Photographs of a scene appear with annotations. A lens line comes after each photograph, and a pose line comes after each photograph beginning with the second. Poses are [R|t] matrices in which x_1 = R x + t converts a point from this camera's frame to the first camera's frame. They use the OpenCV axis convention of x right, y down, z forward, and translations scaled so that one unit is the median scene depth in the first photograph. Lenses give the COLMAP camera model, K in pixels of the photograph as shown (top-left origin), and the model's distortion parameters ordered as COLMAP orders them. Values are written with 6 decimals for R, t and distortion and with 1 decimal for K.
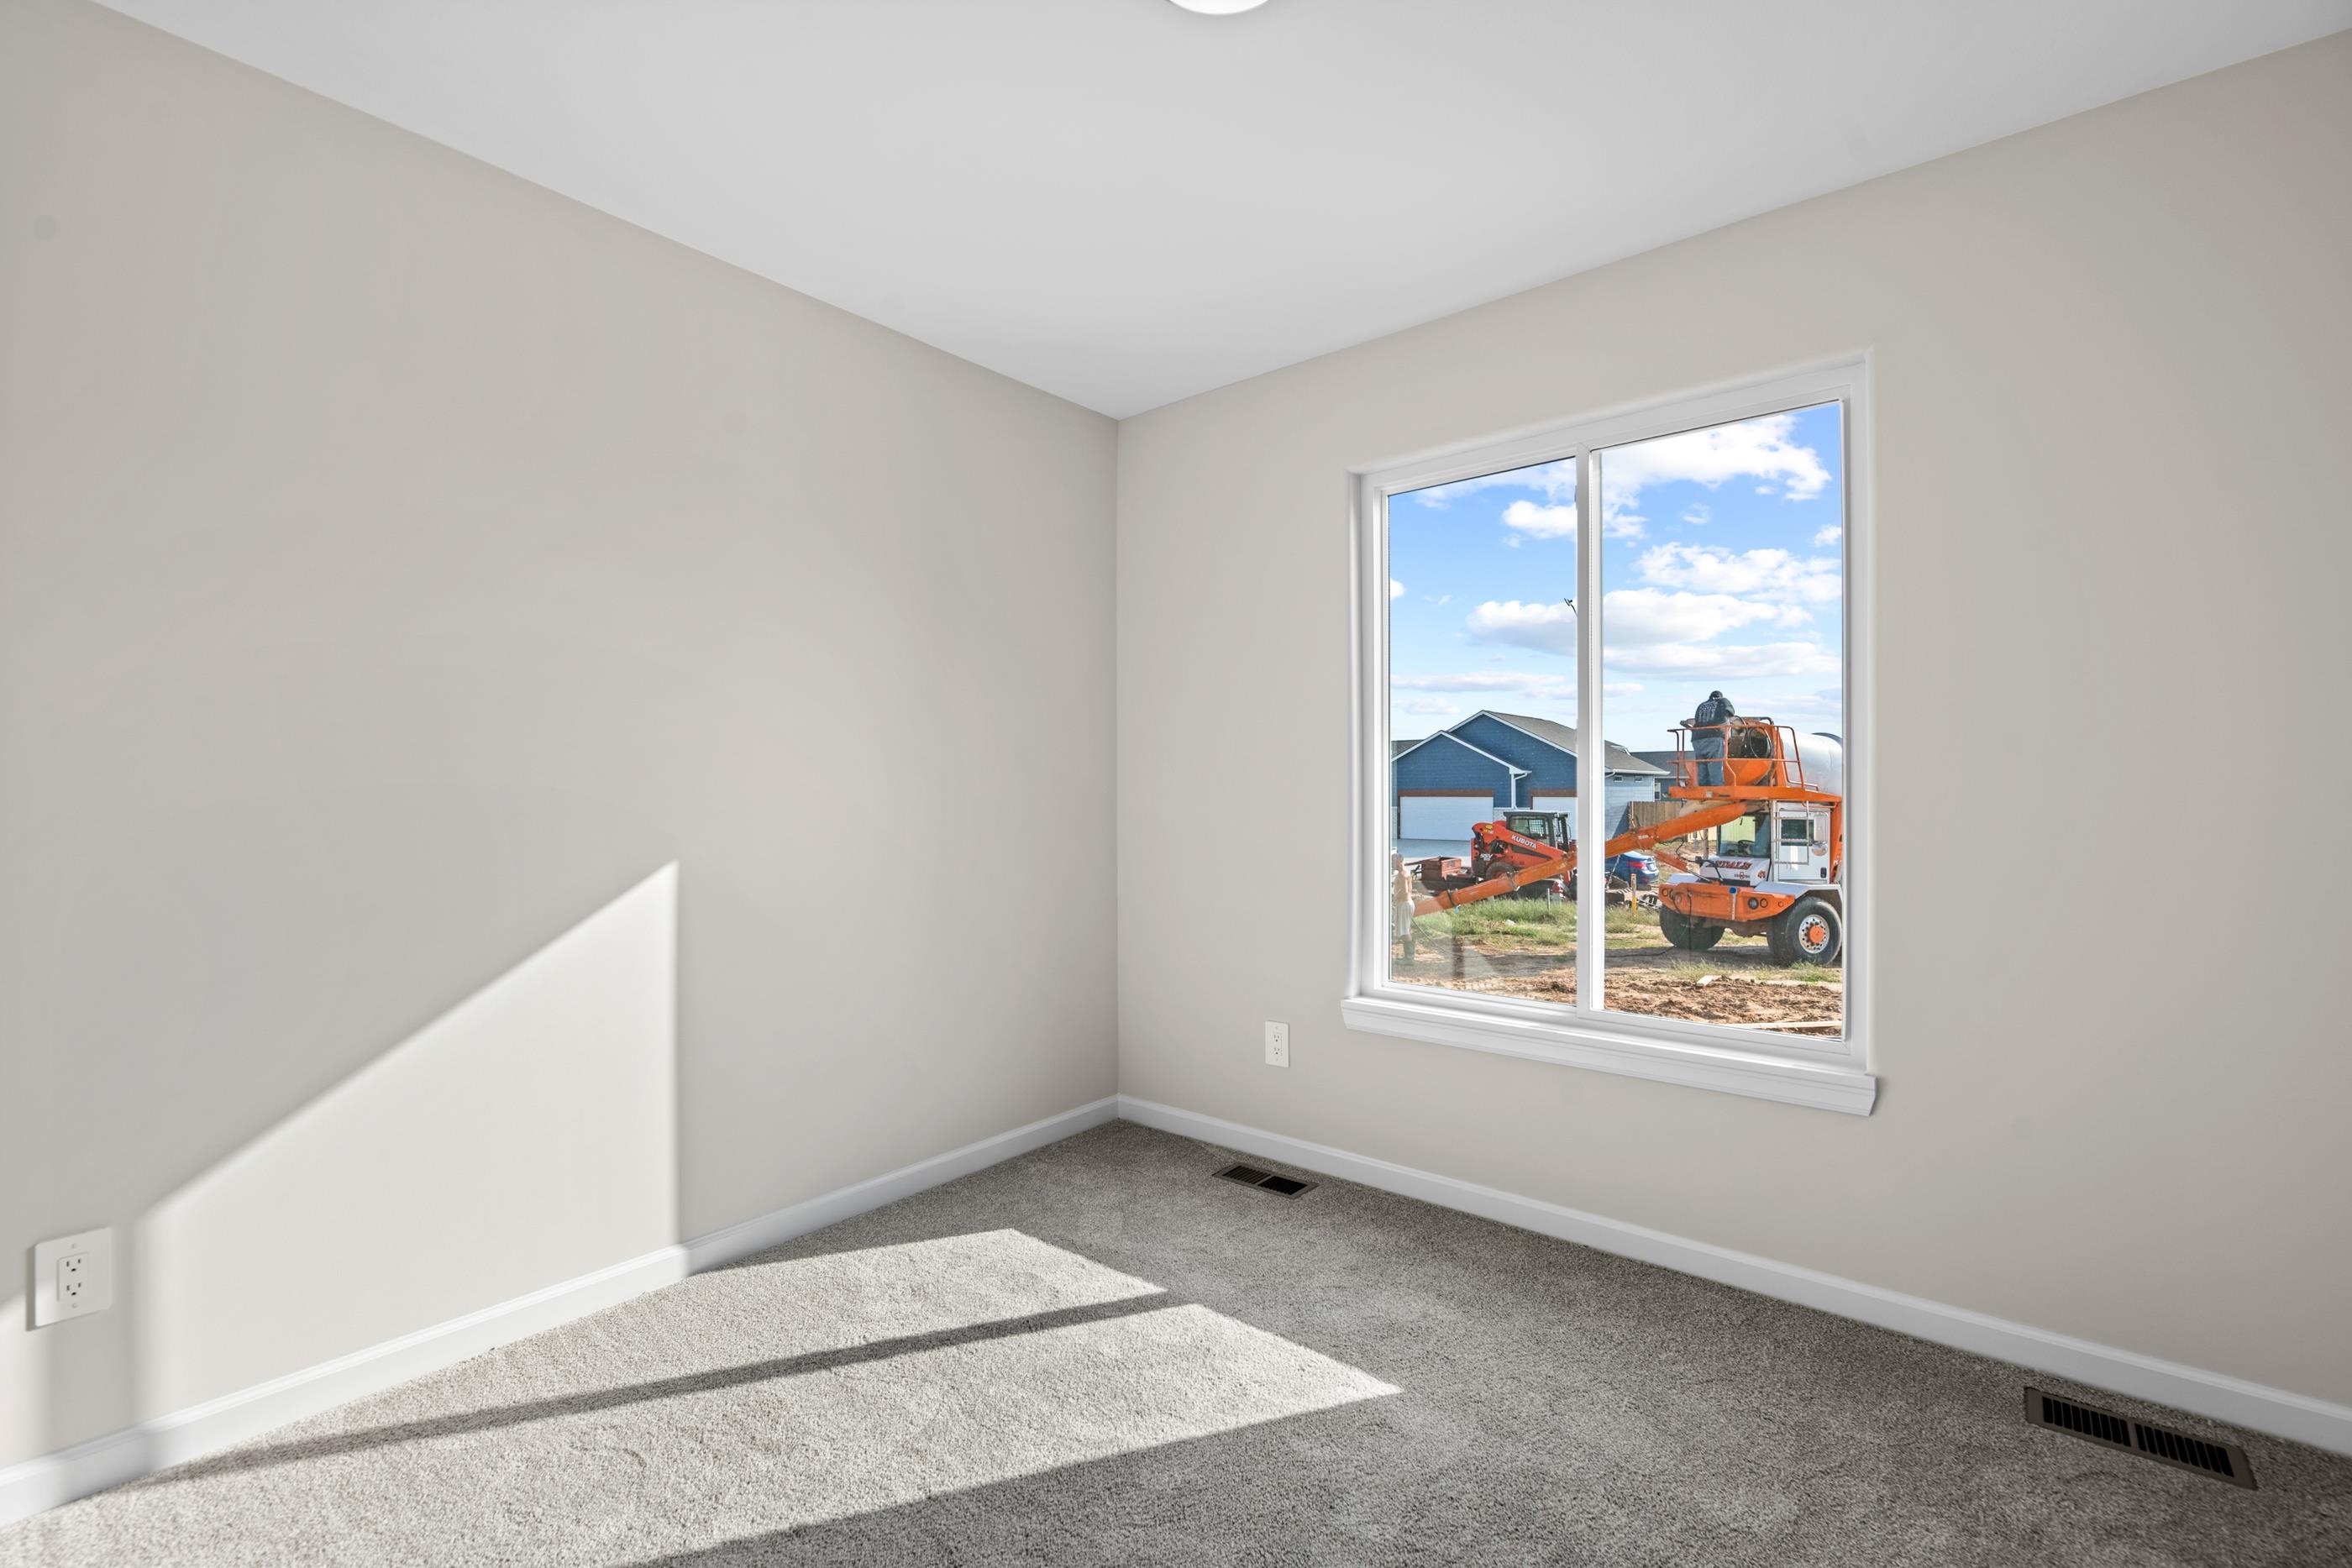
lens RADIAL K [[1022.9, 0, 1173.3], [0, 1022.9, 791.2], [0, 0, 1]] dist [-0.001692, -0.001908]
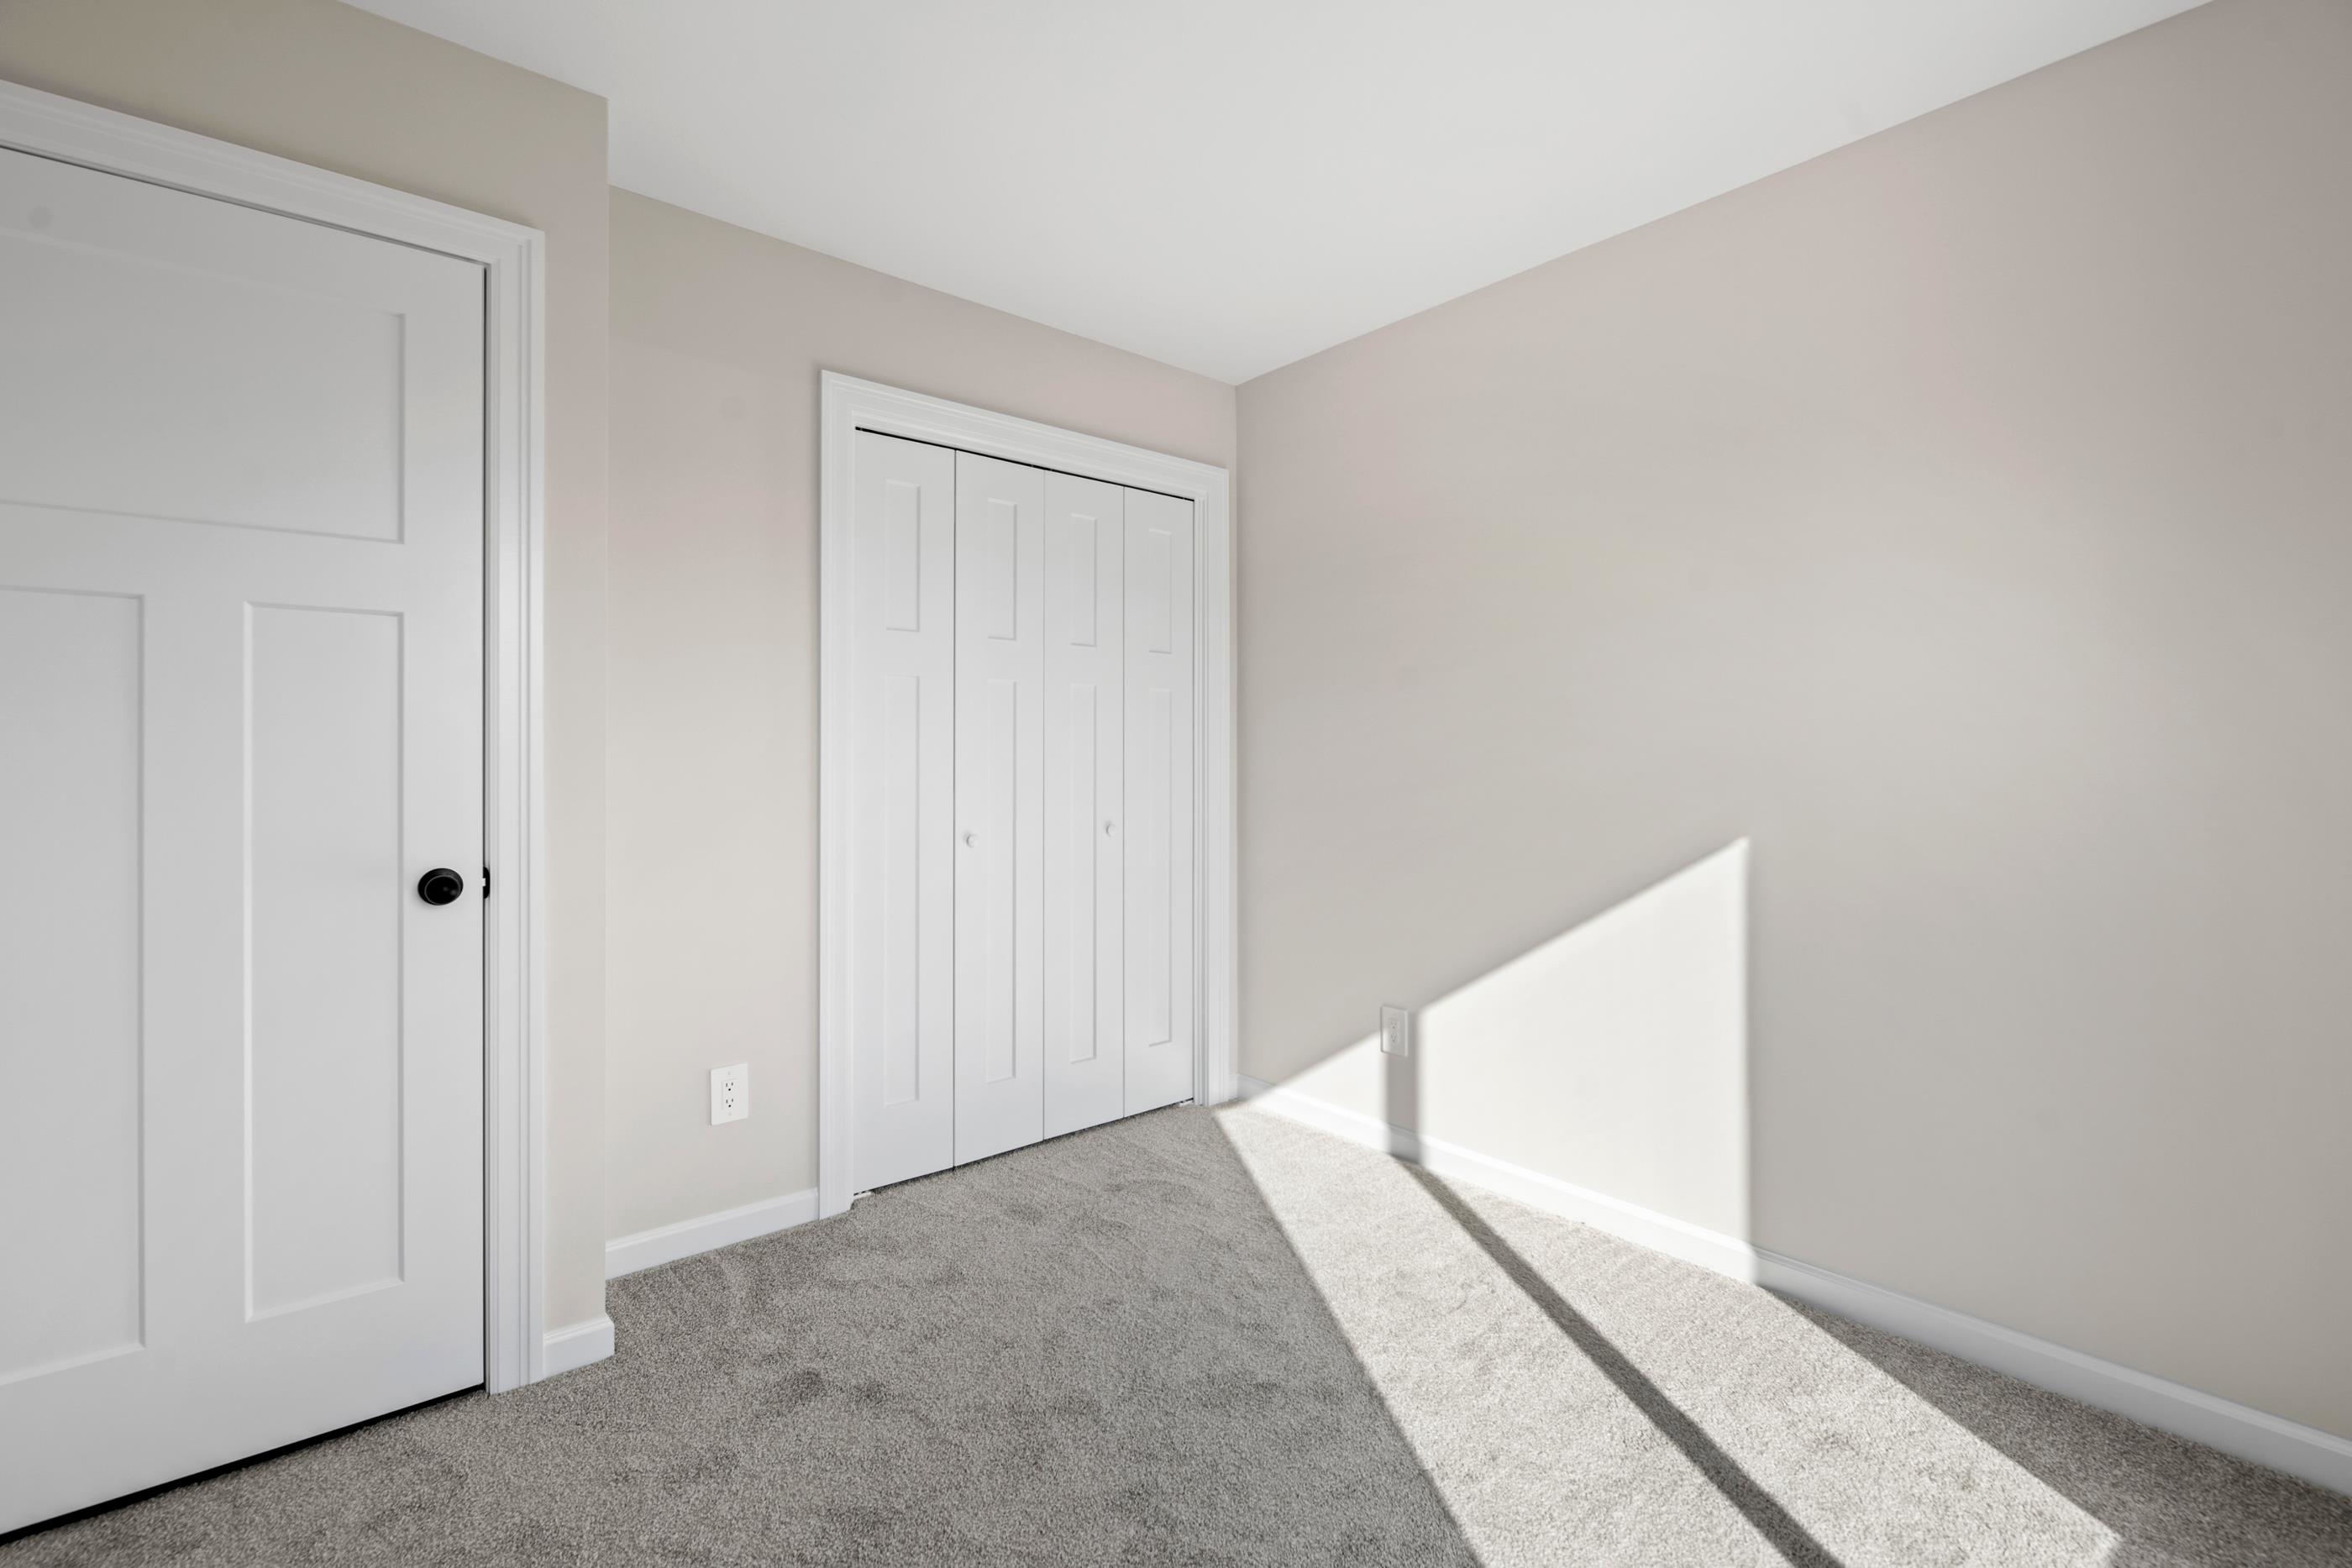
lens RADIAL K [[1022.9, 0, 1173.3], [0, 1022.9, 791.2], [0, 0, 1]] dist [-0.001692, -0.001908]
pose [[-0.214344, 0.009199, -0.976715, 0.609867], [0.004771, 0.999954, 0.008371, 0.018712], [0.976747, -0.002866, -0.214378, 0.771076]]
